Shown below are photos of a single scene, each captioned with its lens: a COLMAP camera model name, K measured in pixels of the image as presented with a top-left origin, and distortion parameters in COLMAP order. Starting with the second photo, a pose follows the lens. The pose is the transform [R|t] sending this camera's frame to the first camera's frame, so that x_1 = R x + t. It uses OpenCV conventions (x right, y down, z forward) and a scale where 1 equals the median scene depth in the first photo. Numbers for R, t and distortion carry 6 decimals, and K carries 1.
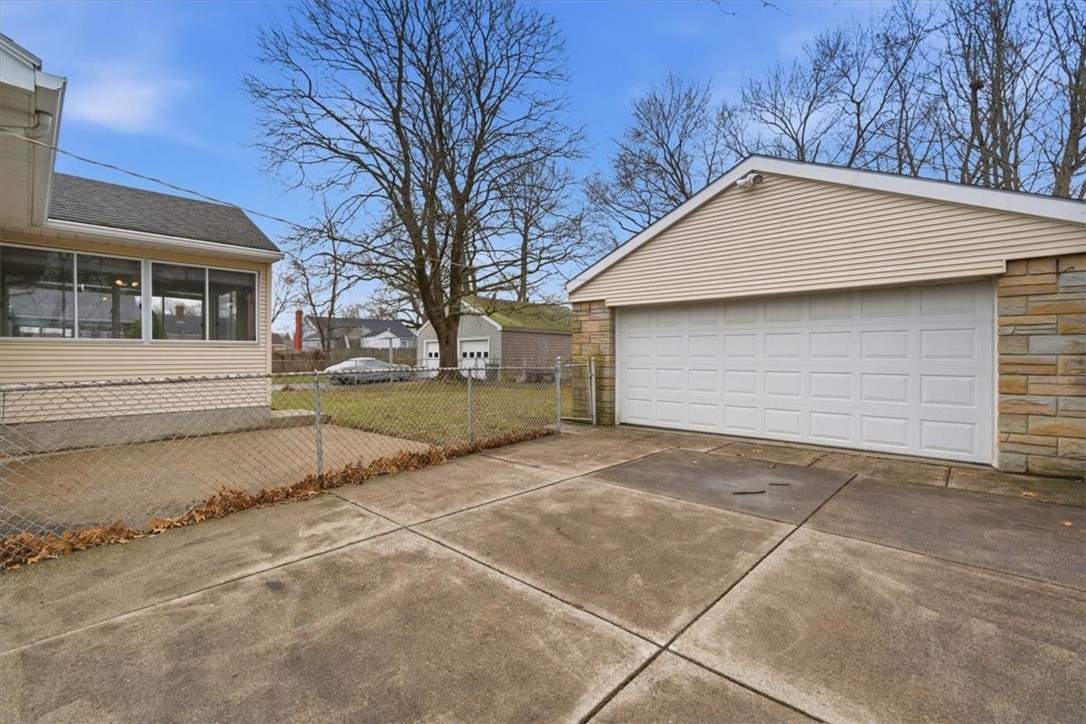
lens RADIAL K [[476.4, 0, 547.7], [0, 476.4, 356.3], [0, 0, 1]] dist [0.001690, 0.001364]
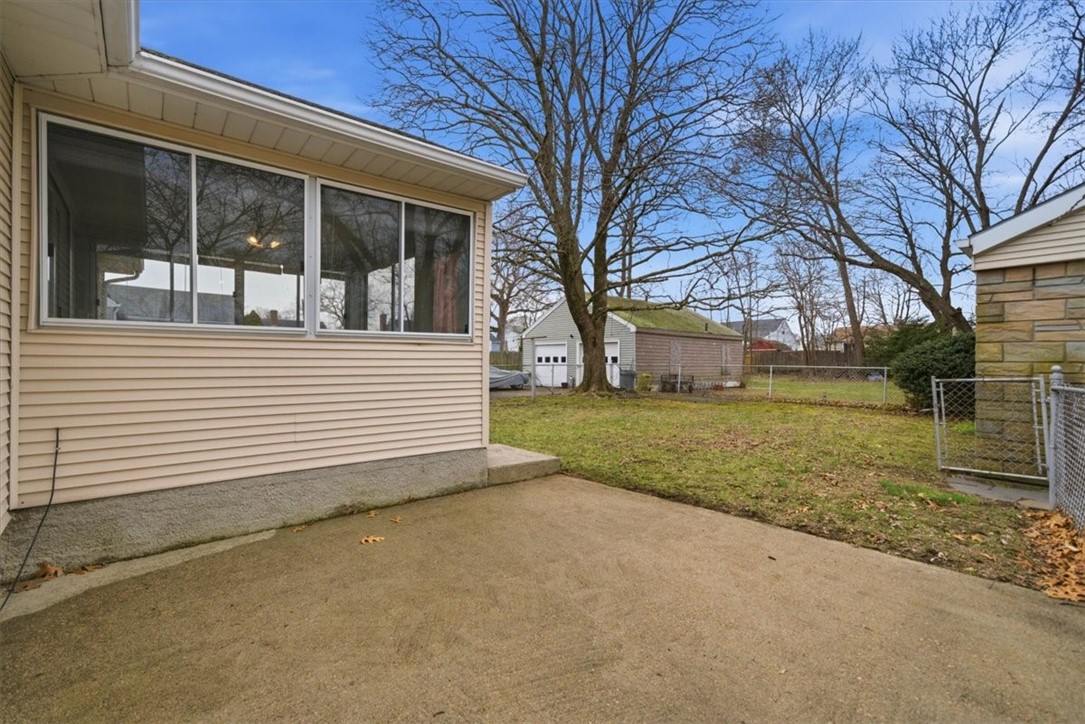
lens RADIAL K [[476.0, 0, 565.3], [0, 476.0, 365.4], [0, 0, 1]] dist [0.001690, 0.001364]
pose [[0.995033, 0.007457, -0.099269, -0.674408], [-0.006601, 0.999938, 0.008951, 0.000481], [0.099329, -0.008251, 0.995020, 0.662696]]
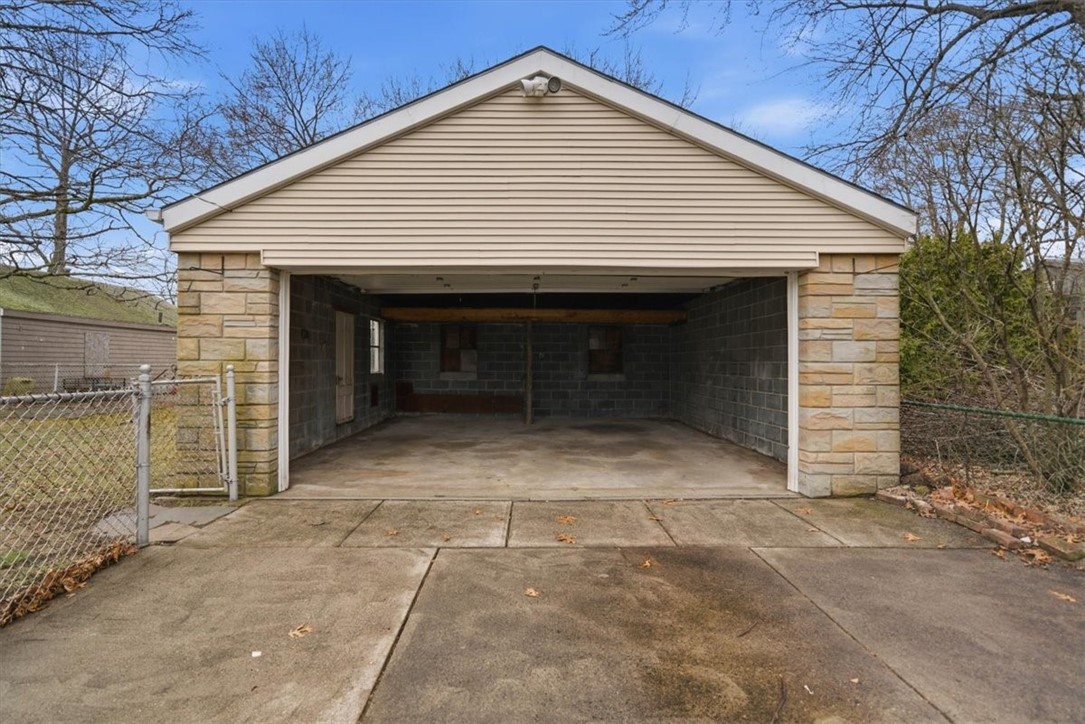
lens RADIAL K [[476.0, 0, 531.7], [0, 476.0, 357.5], [0, 0, 1]] dist [0.001690, 0.001364]
pose [[0.748032, 0.007398, 0.663621, -0.001143], [-0.002675, 0.999963, -0.008133, -0.003459], [-0.663657, 0.004309, 0.748025, 0.693918]]
